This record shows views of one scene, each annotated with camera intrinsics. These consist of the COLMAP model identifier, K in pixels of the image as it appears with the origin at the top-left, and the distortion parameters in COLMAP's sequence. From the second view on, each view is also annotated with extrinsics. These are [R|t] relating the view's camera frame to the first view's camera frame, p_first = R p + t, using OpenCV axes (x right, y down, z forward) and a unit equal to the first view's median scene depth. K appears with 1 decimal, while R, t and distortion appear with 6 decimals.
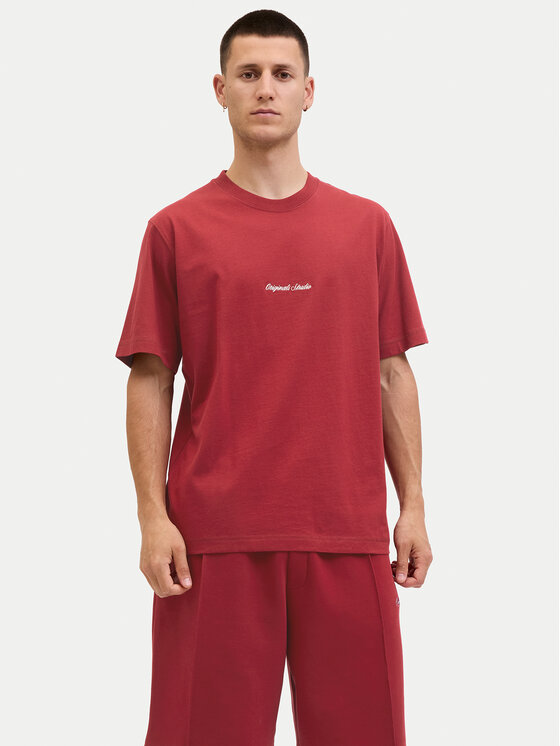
lens RADIAL K [[1126.5, 0, 280.0], [0, 1126.5, 373.0], [0, 0, 1]] dist [0.040637, 0.013331]
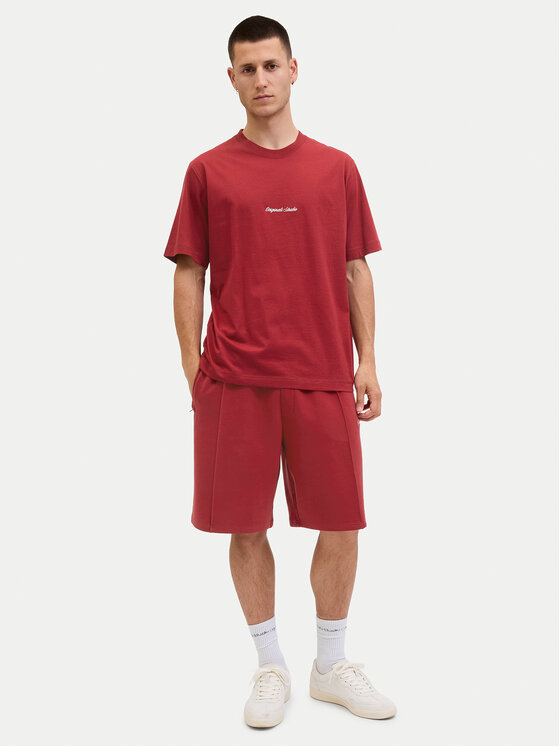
lens RADIAL K [[862.5, 0, 280.0], [0, 862.5, 373.0], [0, 0, 1]] dist [-0.028883, -0.013282]
pose [[0.999931, 0.000925, -0.011744, 0.016196], [0.000245, 0.995066, 0.099214, 0.022210], [0.011778, -0.099210, 0.994997, -0.131624]]
